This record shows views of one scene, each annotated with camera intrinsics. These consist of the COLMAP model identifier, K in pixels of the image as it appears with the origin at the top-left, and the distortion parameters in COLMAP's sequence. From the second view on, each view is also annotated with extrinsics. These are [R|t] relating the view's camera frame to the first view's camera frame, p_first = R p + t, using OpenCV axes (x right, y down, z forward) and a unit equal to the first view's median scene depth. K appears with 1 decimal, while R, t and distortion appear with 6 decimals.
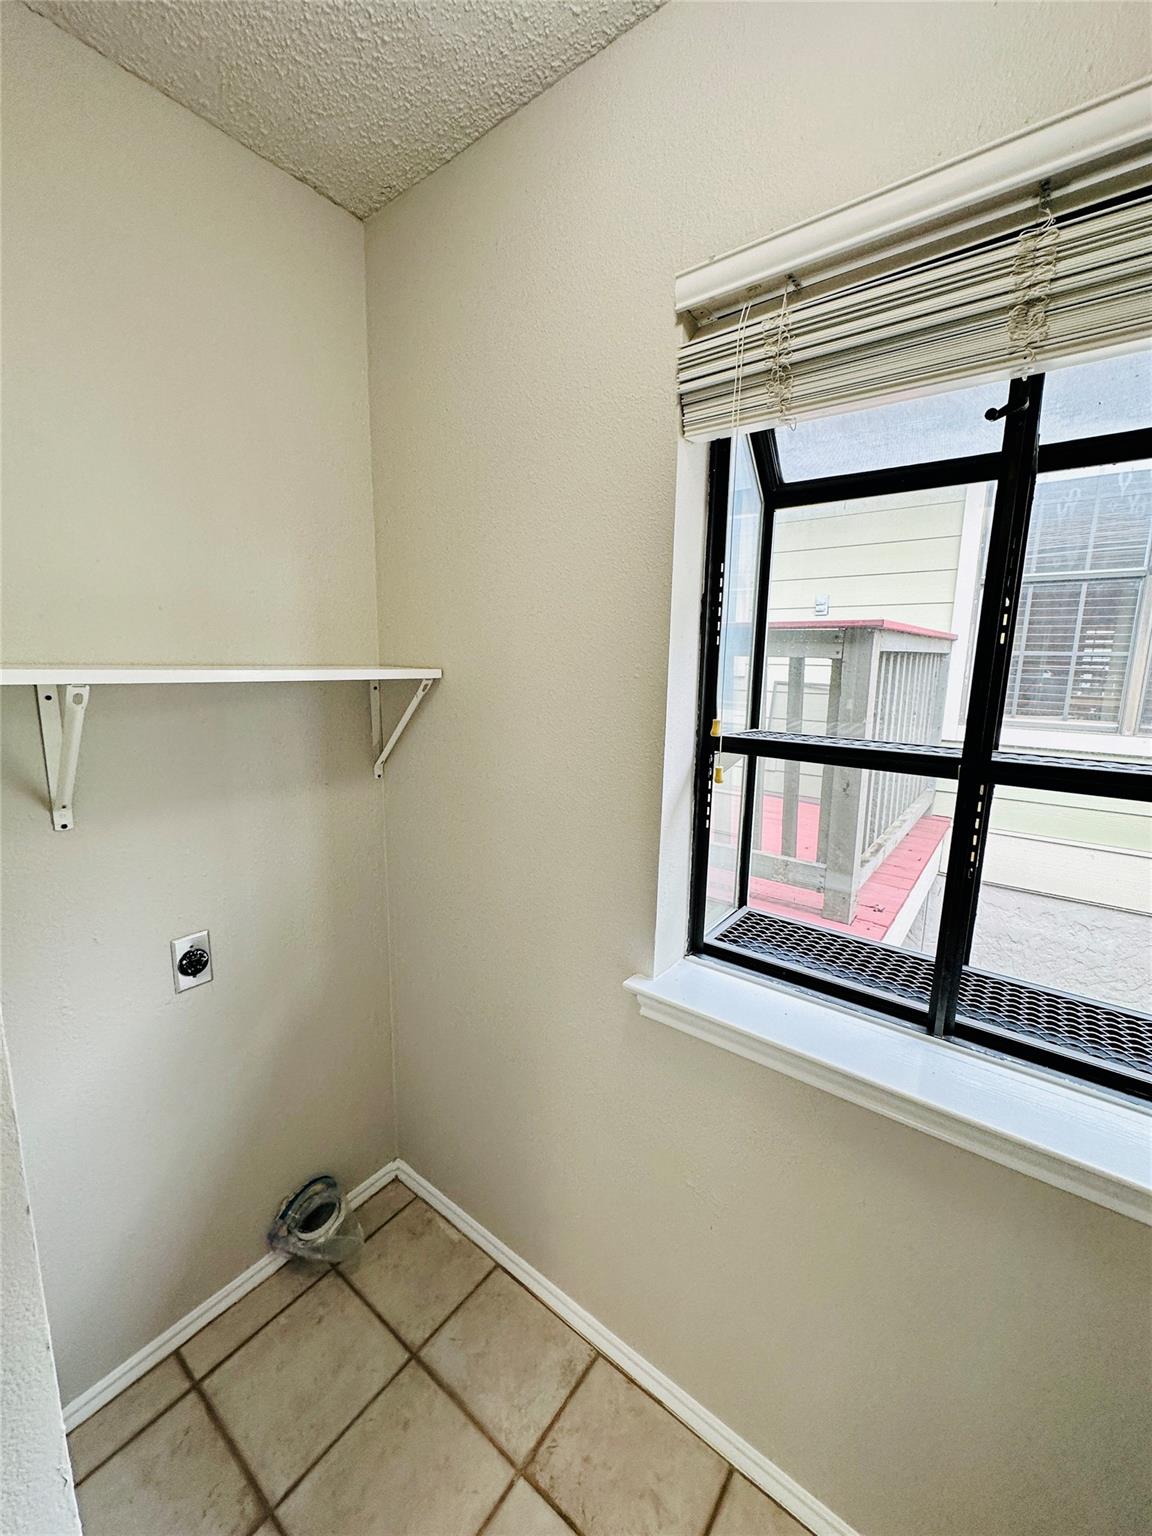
lens RADIAL K [[609.9, 0, 576.2], [0, 609.9, 763.3], [0, 0, 1]] dist [-0.001310, 0.000237]
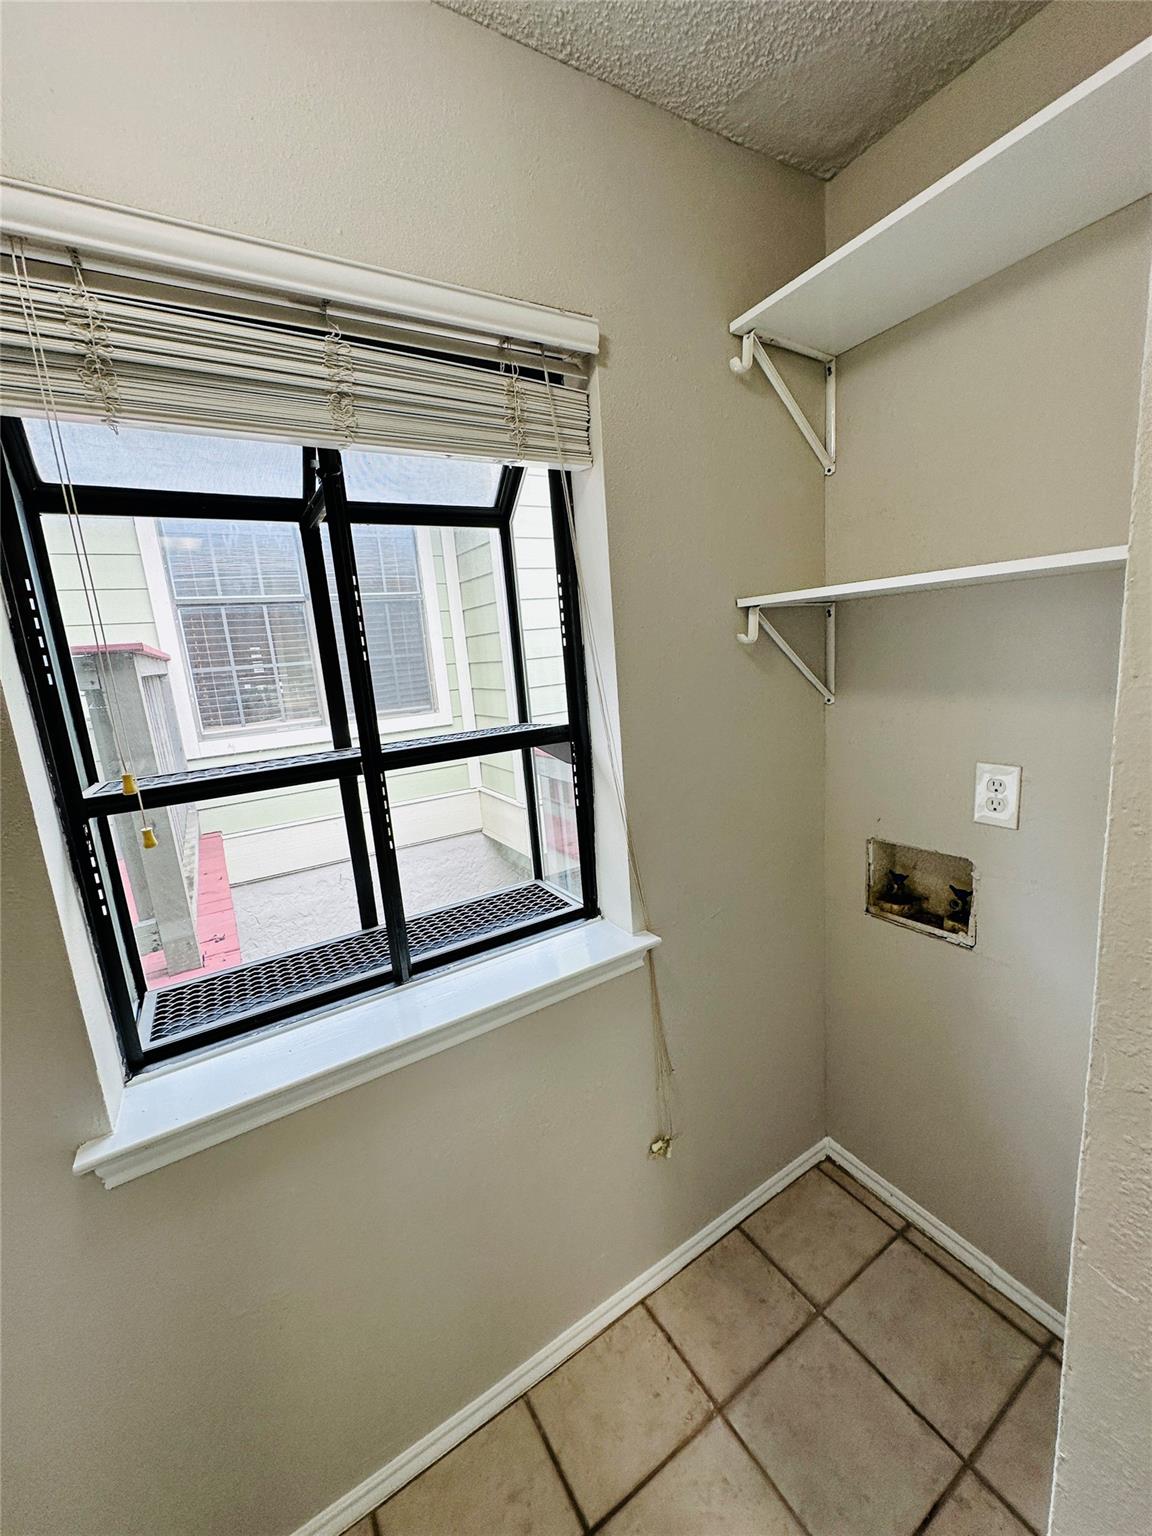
lens RADIAL K [[609.9, 0, 576.6], [0, 609.9, 764.8], [0, 0, 1]] dist [-0.001310, 0.000237]
pose [[0.358262, -0.216075, 0.908273, -0.293405], [0.238258, 0.961797, 0.134829, -0.051573], [-0.902708, 0.168099, 0.396057, 0.137801]]
